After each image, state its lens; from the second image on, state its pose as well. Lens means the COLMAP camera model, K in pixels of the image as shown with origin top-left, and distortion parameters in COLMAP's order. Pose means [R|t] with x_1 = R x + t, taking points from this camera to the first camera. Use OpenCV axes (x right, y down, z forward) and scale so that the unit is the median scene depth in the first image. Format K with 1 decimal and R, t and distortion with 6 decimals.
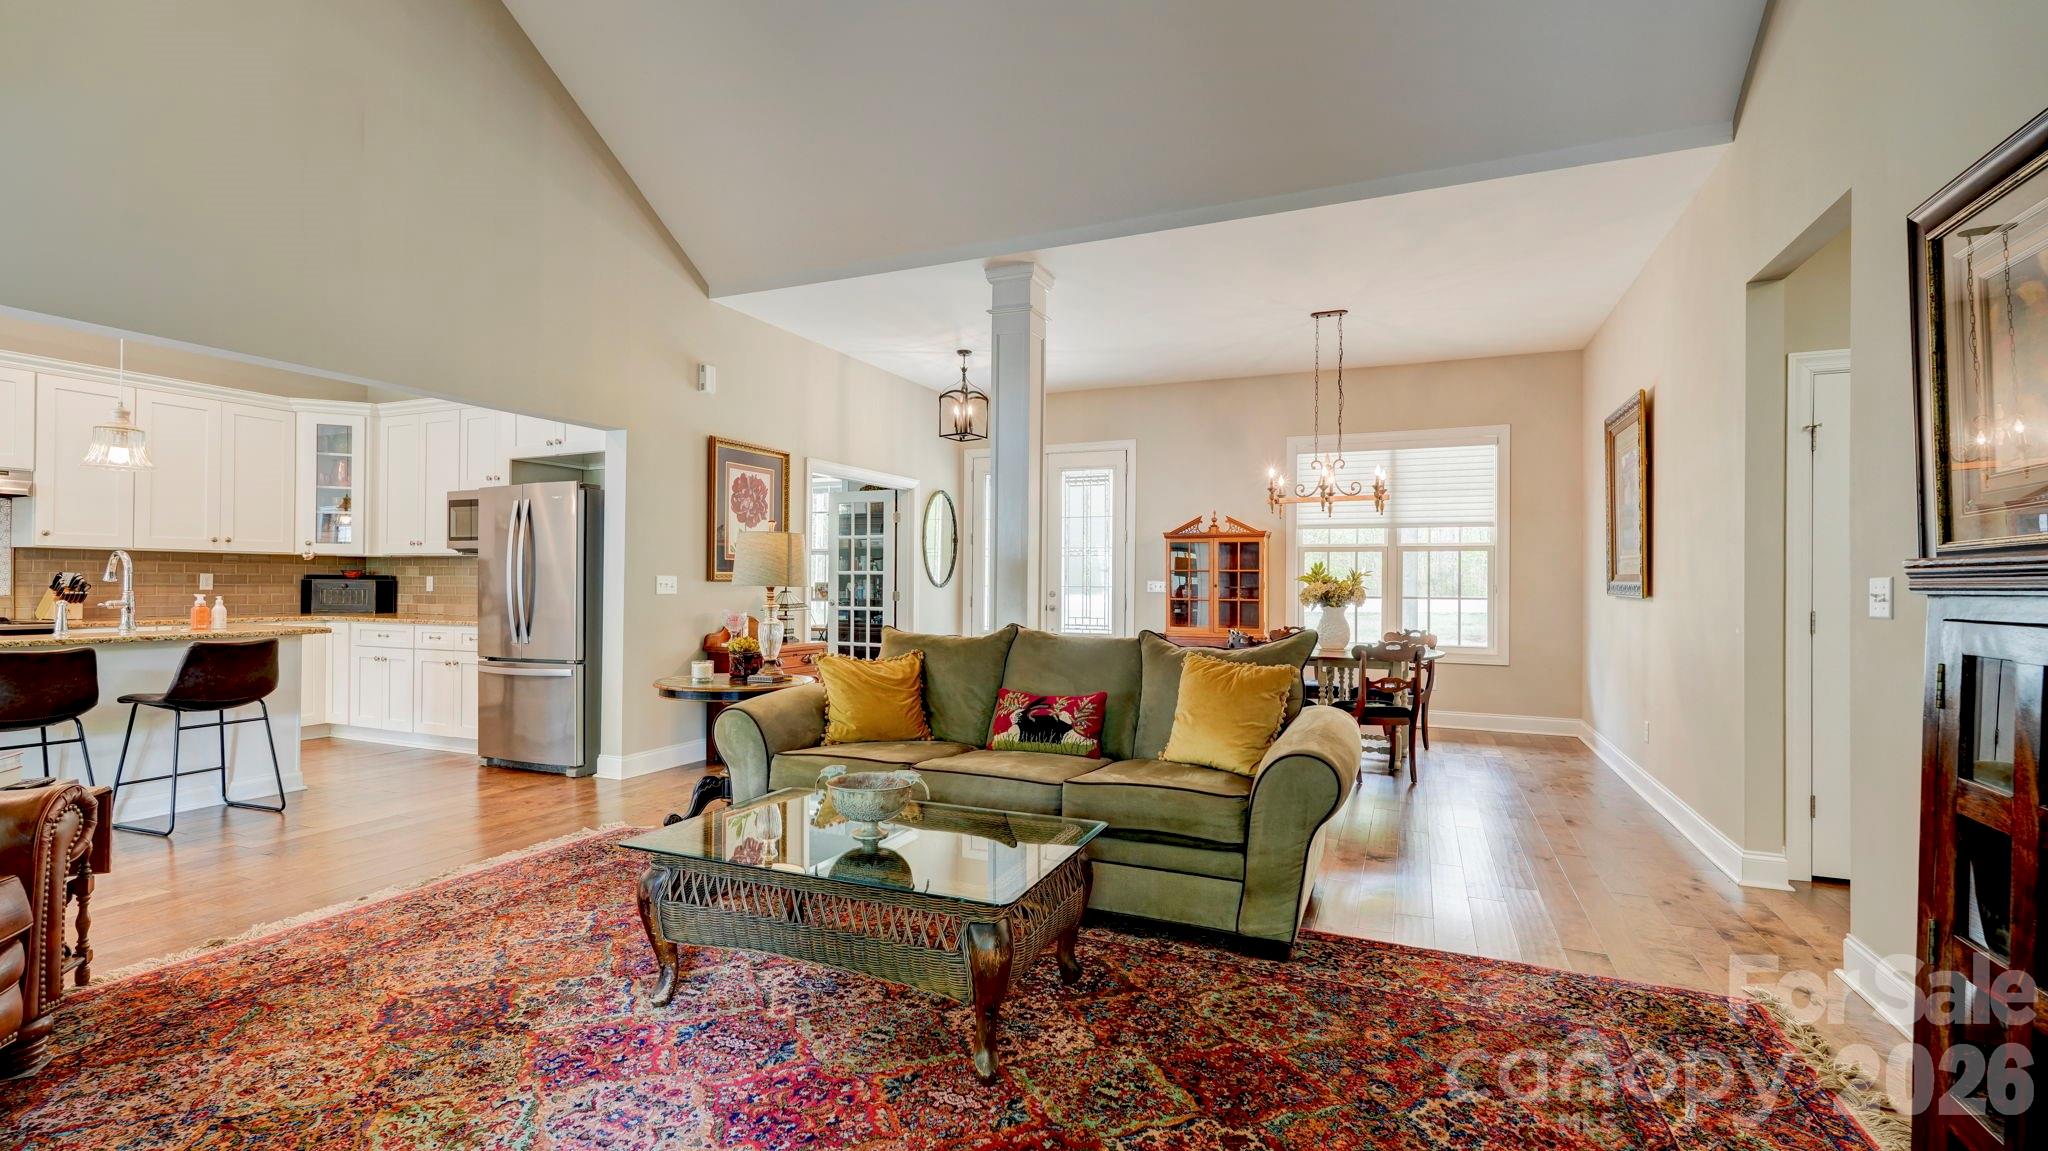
lens RADIAL K [[911.5, 0, 1019.3], [0, 911.5, 581.7], [0, 0, 1]] dist [0.002651, 0.000833]
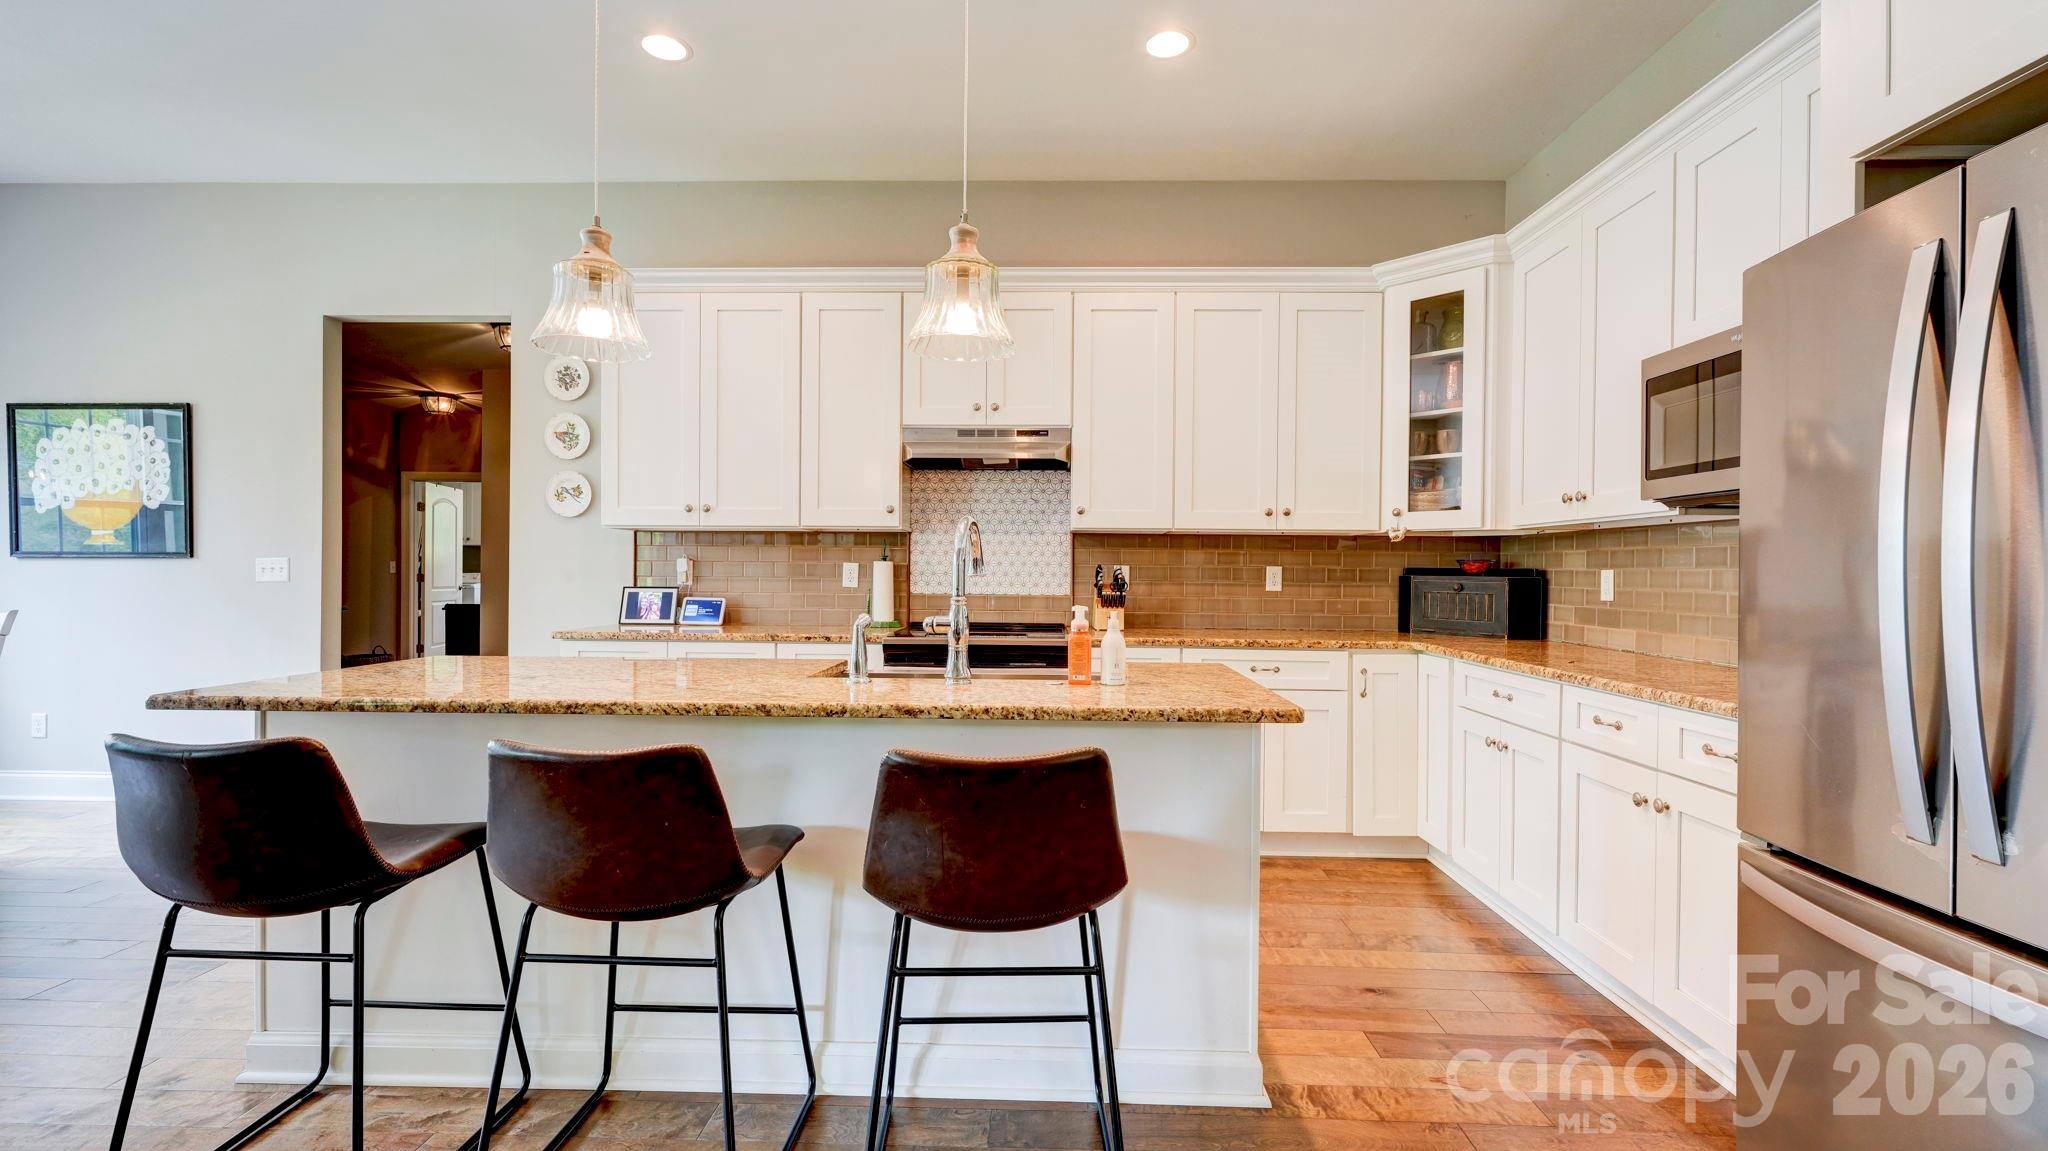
lens RADIAL K [[911.5, 0, 1023.6], [0, 911.5, 578.0], [0, 0, 1]] dist [0.002651, 0.000833]
pose [[0.396752, 0.003612, -0.917919, -0.350981], [-0.006390, 0.999979, 0.001173, -0.000311], [0.917904, 0.005400, 0.396767, 0.565935]]
